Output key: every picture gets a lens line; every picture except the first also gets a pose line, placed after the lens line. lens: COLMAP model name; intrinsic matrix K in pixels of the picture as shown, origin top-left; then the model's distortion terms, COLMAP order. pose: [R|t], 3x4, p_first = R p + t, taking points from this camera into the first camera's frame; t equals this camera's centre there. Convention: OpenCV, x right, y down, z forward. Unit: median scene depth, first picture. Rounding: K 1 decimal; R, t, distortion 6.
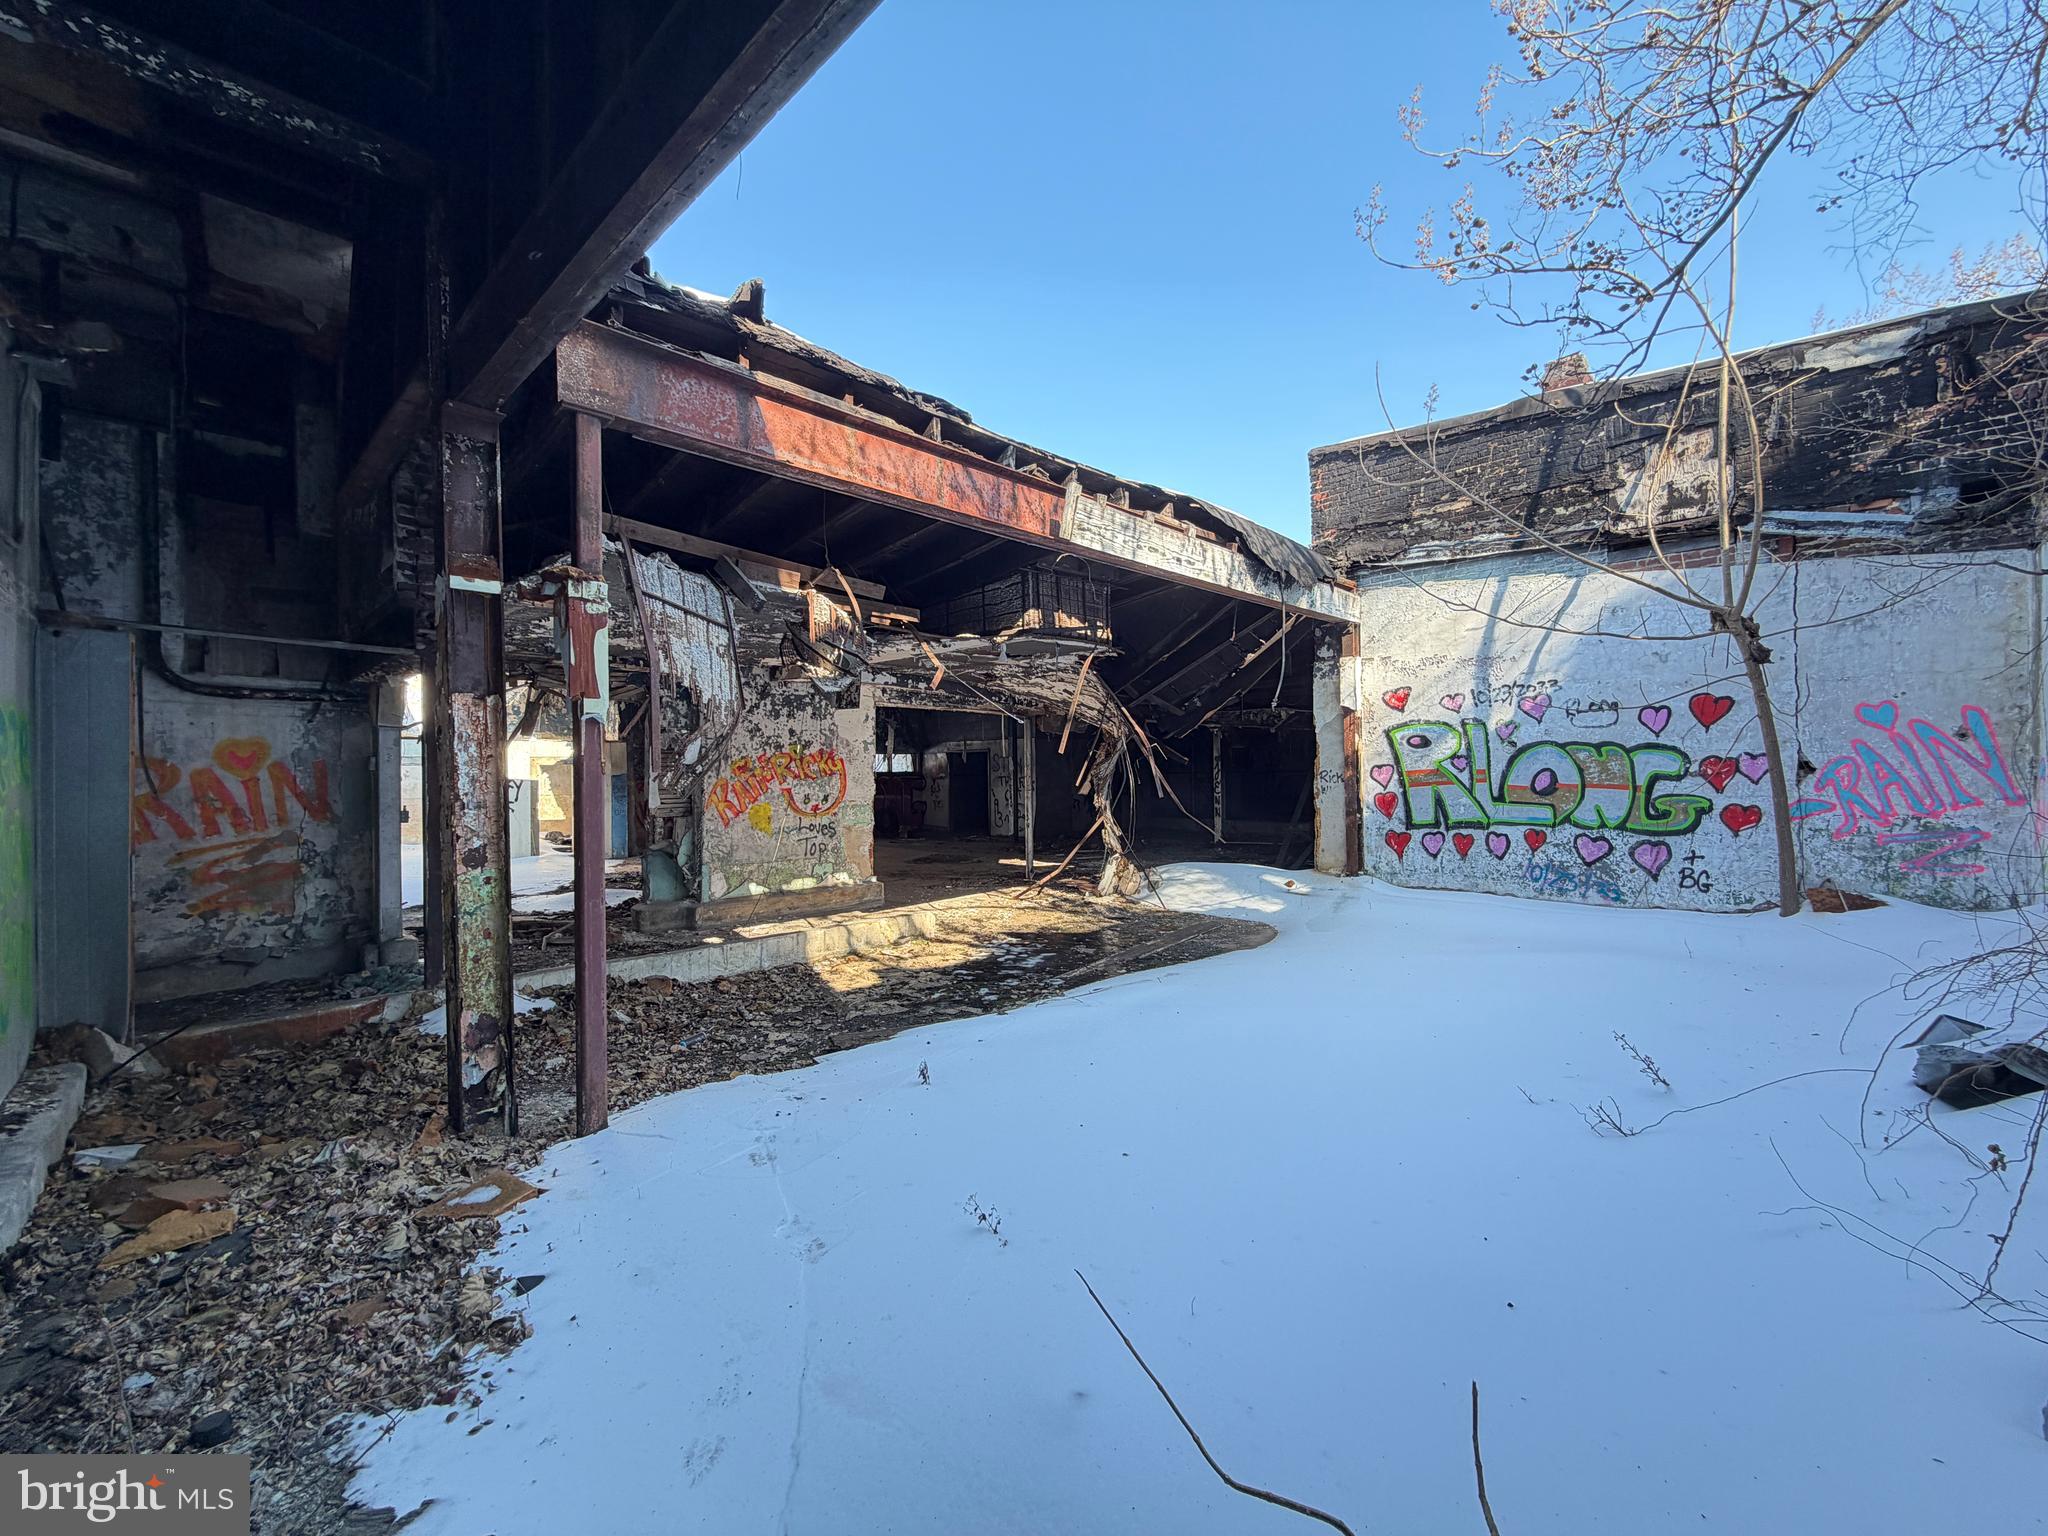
lens RADIAL K [[814.7, 0, 1019.4], [0, 814.7, 772.0], [0, 0, 1]] dist [0.001434, -0.000703]
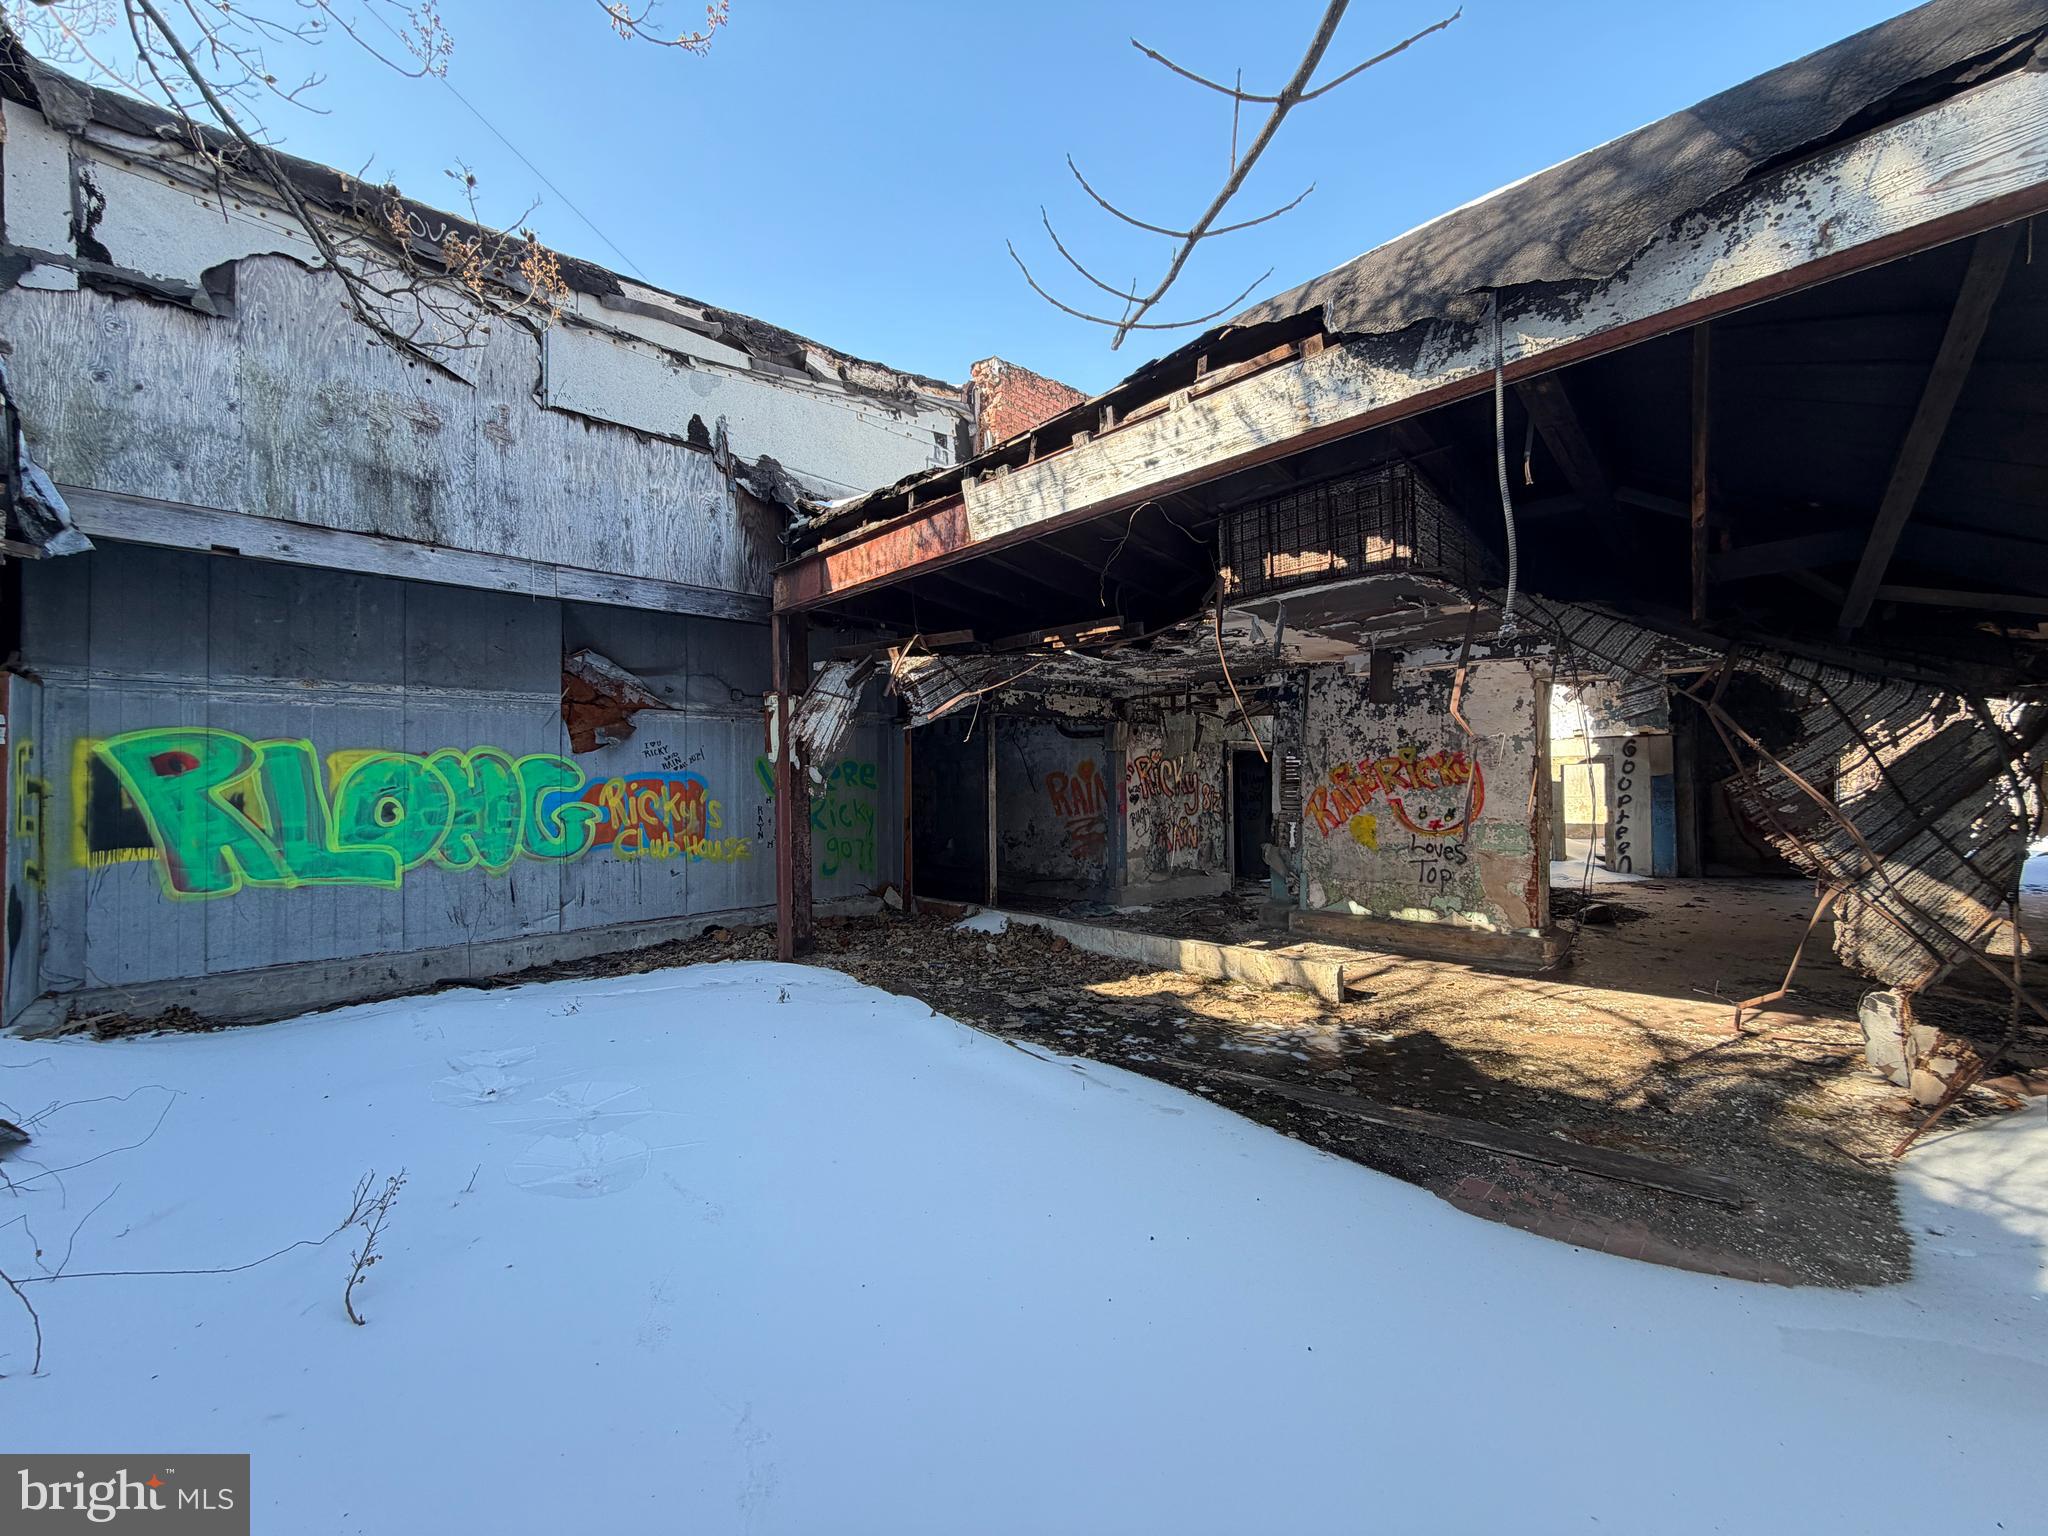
lens RADIAL K [[814.7, 0, 1020.3], [0, 814.7, 769.6], [0, 0, 1]] dist [0.001434, -0.000703]
pose [[-0.014760, -0.002238, -0.999889, 0.607692], [0.011223, 0.999934, -0.002404, -0.013720], [0.999828, -0.011257, -0.014734, 0.656124]]
